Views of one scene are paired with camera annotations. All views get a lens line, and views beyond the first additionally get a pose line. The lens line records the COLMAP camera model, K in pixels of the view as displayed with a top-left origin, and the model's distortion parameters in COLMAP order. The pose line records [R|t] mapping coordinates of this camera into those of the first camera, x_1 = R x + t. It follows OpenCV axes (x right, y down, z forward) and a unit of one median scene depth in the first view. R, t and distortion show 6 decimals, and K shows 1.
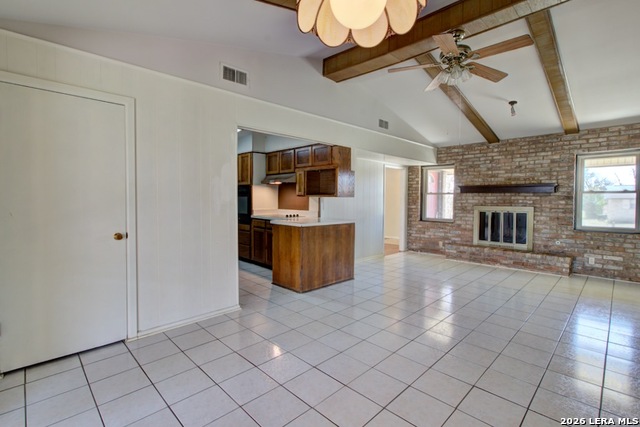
lens RADIAL K [[293.7, 0, 319.3], [0, 293.7, 210.4], [0, 0, 1]] dist [-0.008850, 0.001464]
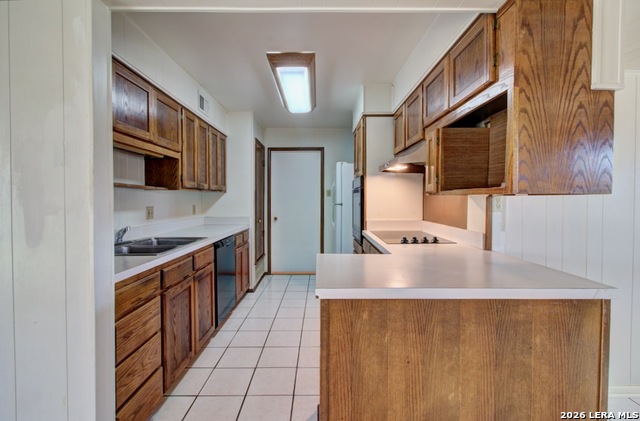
lens RADIAL K [[293.7, 0, 320.8], [0, 293.7, 207.6], [0, 0, 1]] dist [-0.008850, 0.001464]
pose [[0.708624, 0.006928, -0.705552, 0.115779], [-0.019704, 0.999756, -0.009972, -0.024087], [0.705311, 0.020968, 0.708588, 0.635292]]
